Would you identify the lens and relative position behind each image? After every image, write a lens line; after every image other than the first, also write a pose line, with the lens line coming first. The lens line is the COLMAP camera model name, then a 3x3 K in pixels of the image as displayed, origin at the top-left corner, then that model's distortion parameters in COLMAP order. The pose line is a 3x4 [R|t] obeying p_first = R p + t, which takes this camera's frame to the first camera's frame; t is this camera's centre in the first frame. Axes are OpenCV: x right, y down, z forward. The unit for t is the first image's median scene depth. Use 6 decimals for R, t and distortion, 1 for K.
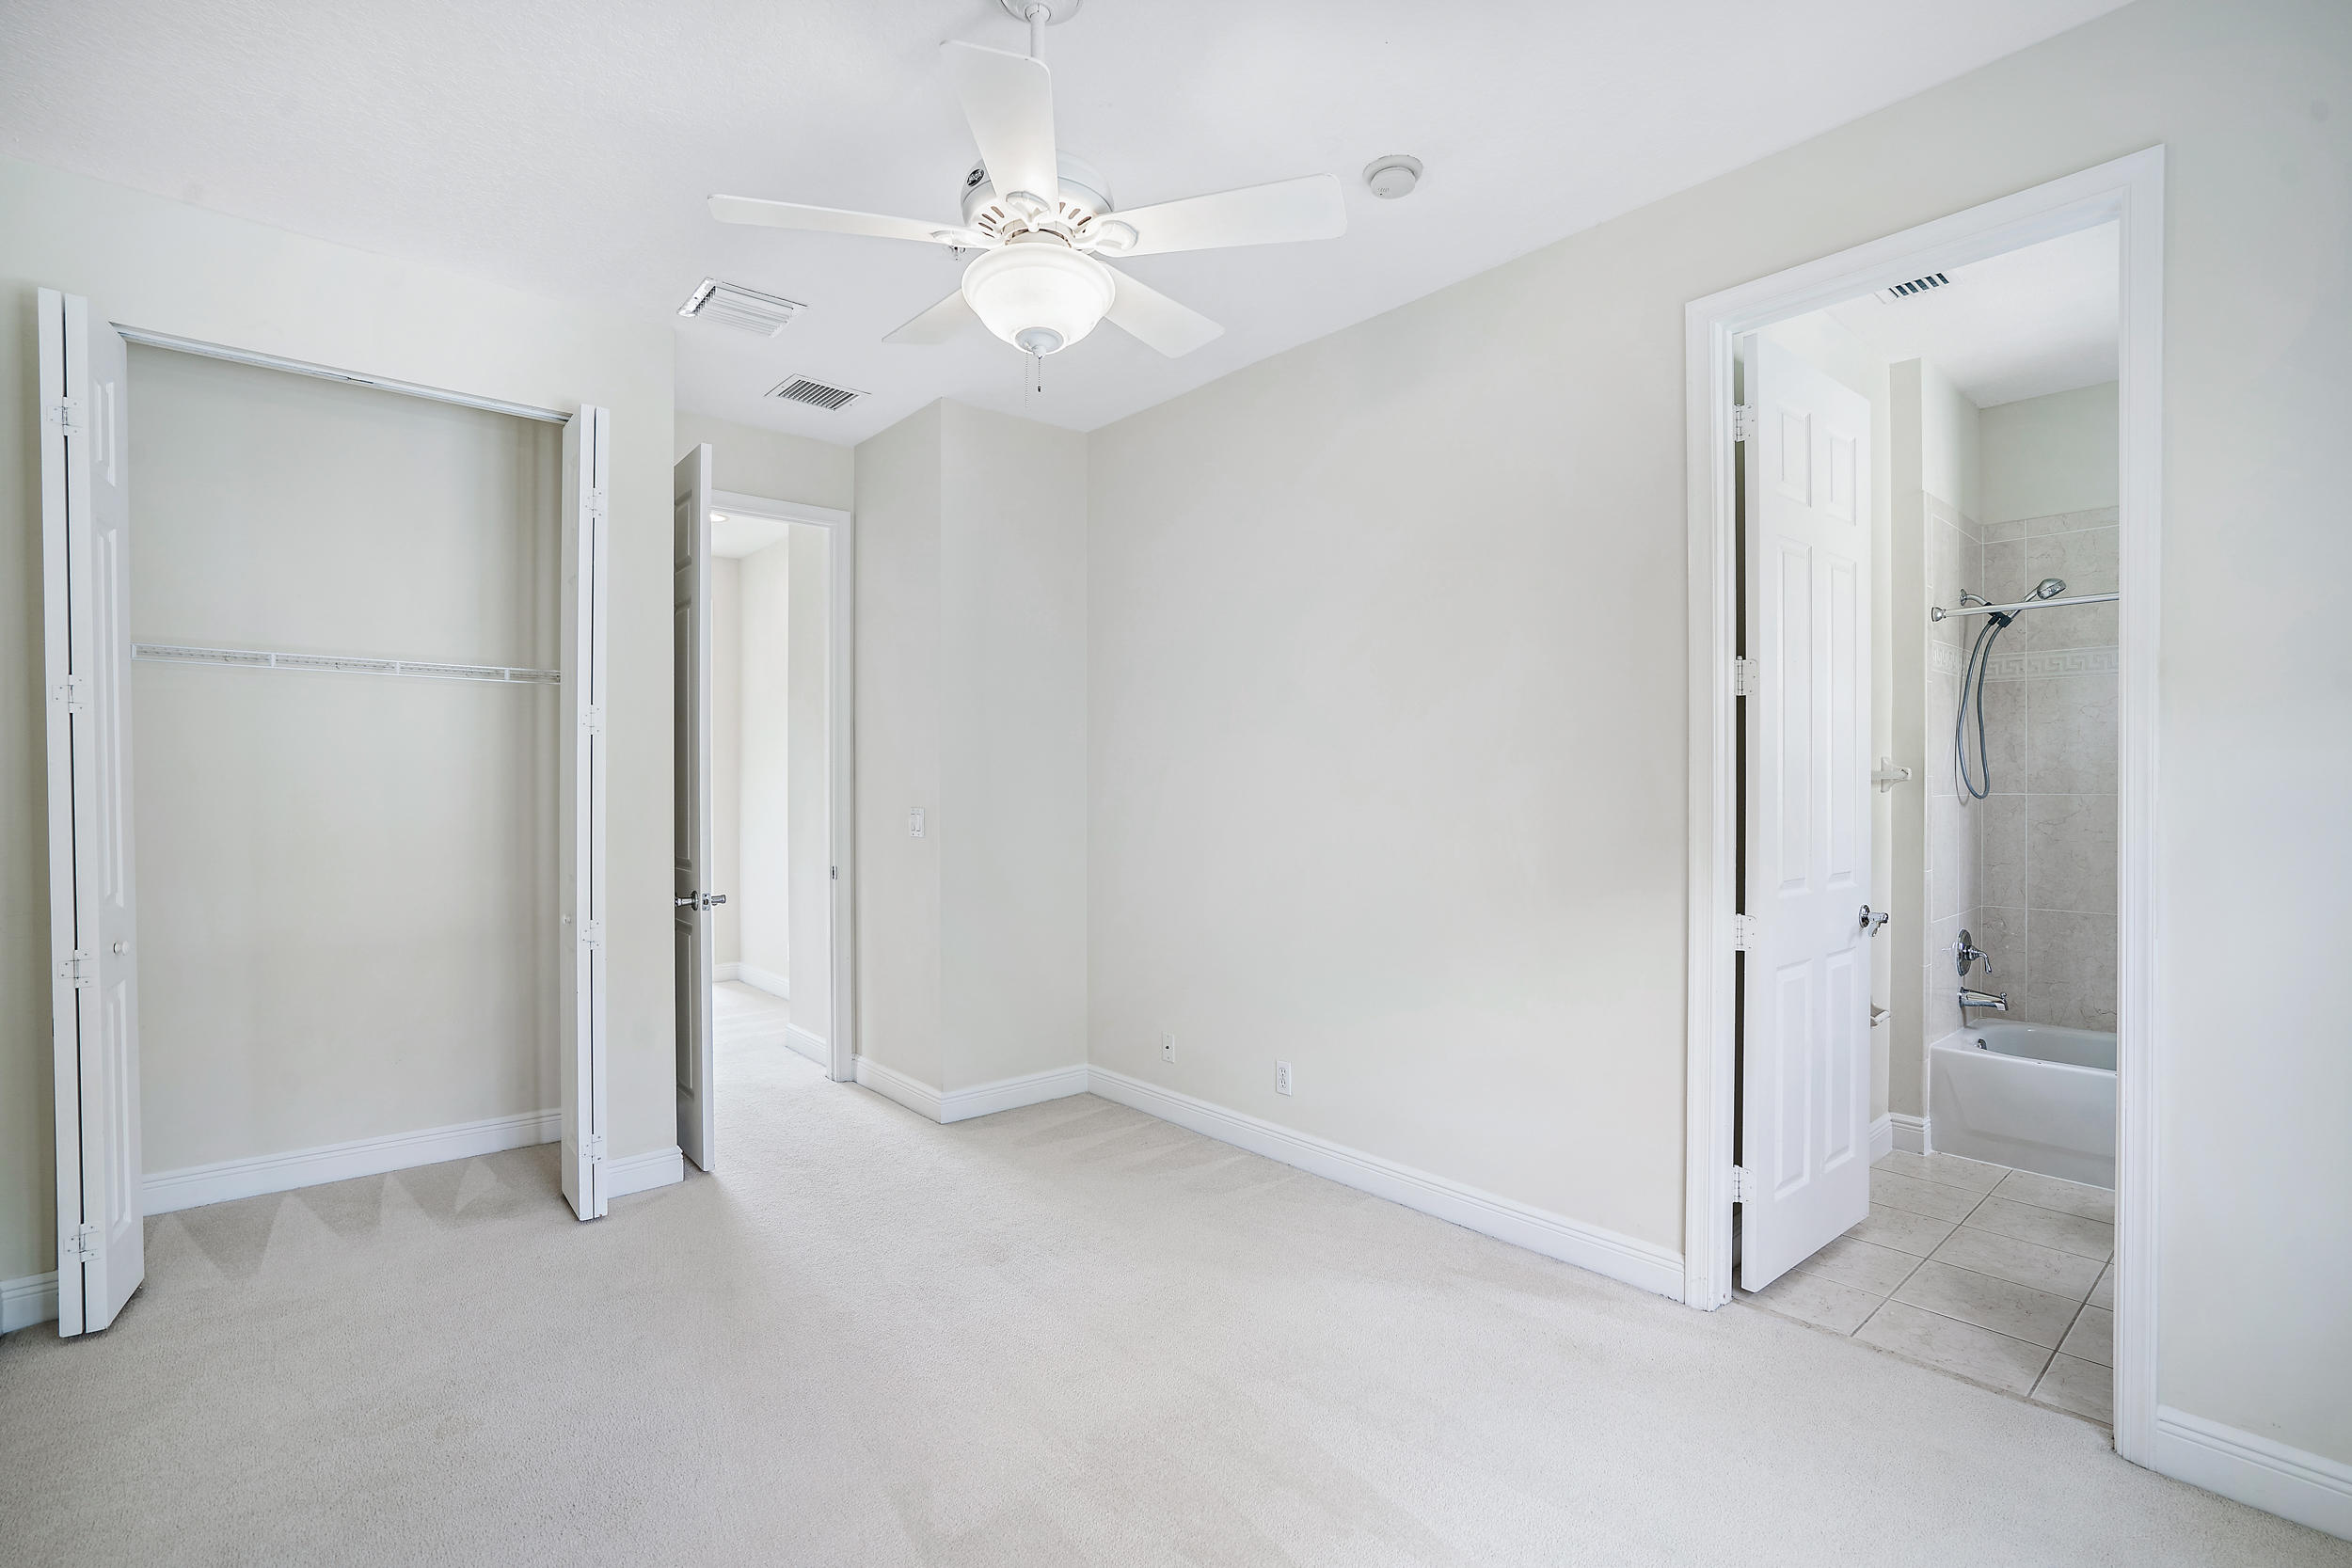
lens RADIAL K [[1083.7, 0, 1172.3], [0, 1083.7, 789.1], [0, 0, 1]] dist [-0.021100, -0.000052]
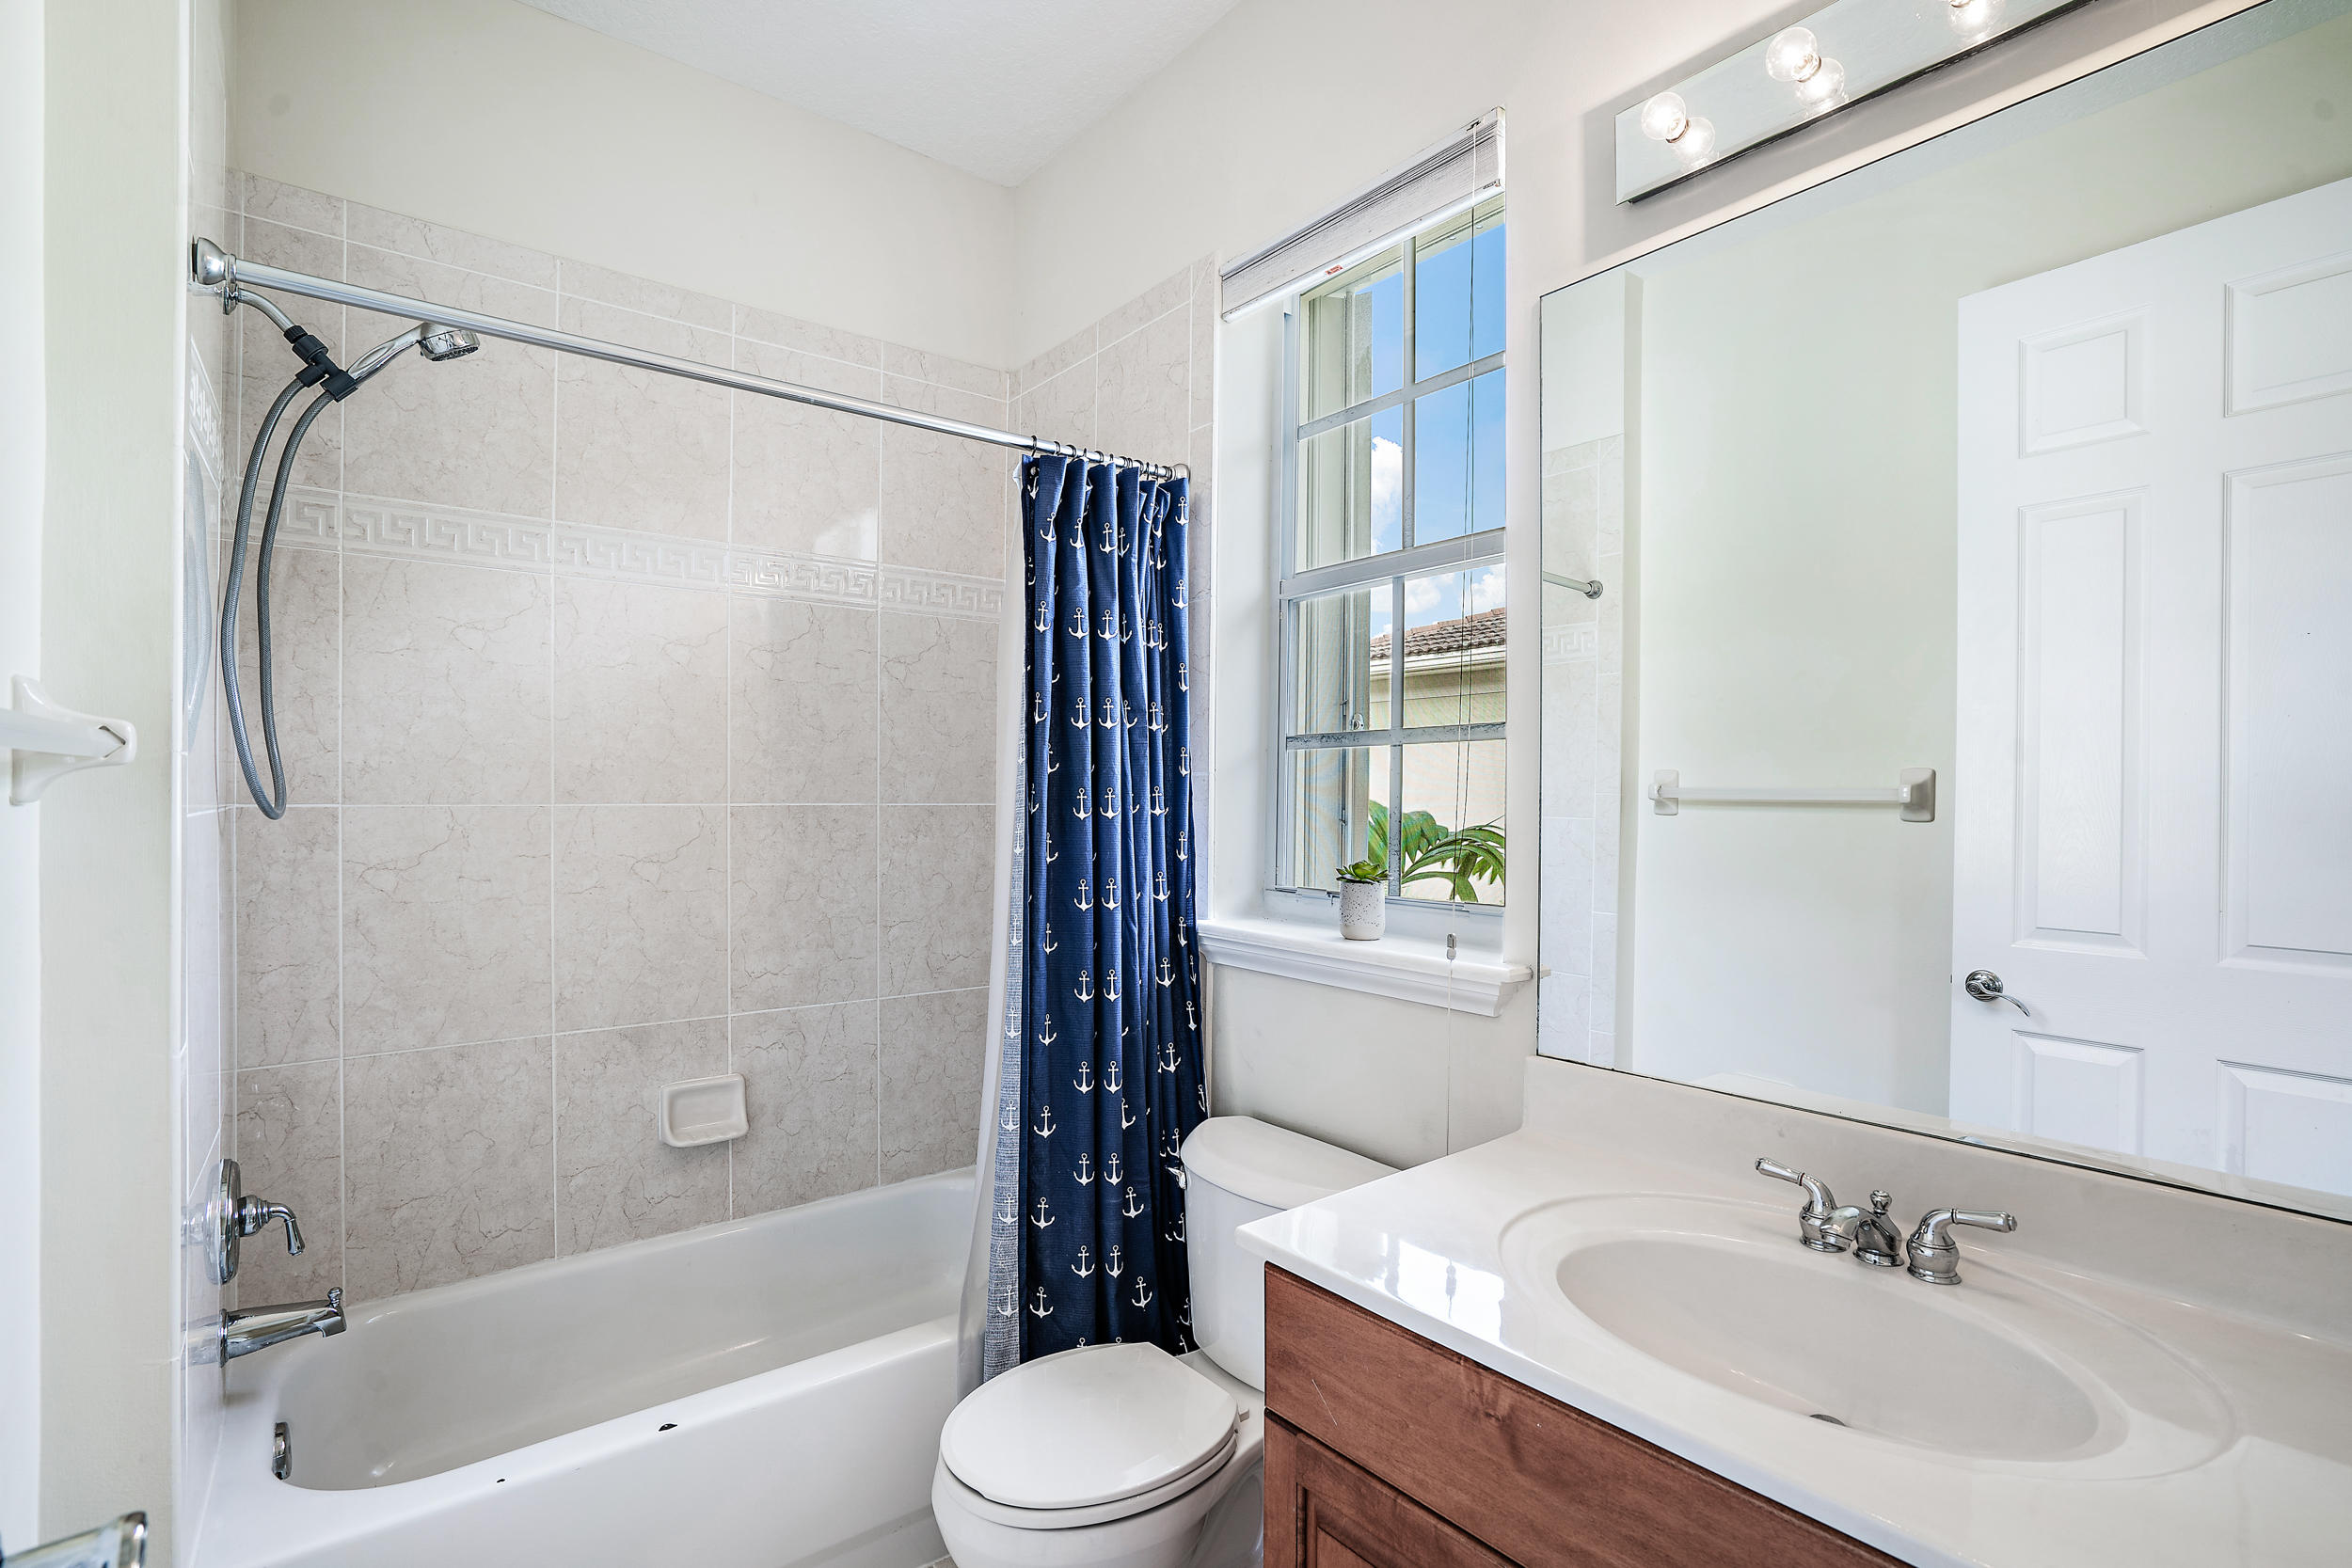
lens RADIAL K [[1083.7, 0, 1171.7], [0, 1083.7, 794.4], [0, 0, 1]] dist [-0.021100, -0.000052]
pose [[0.050677, -0.000712, 0.998715, 0.376564], [0.001023, 0.999999, 0.000661, 0.000151], [-0.998715, 0.000988, 0.050677, 0.644948]]
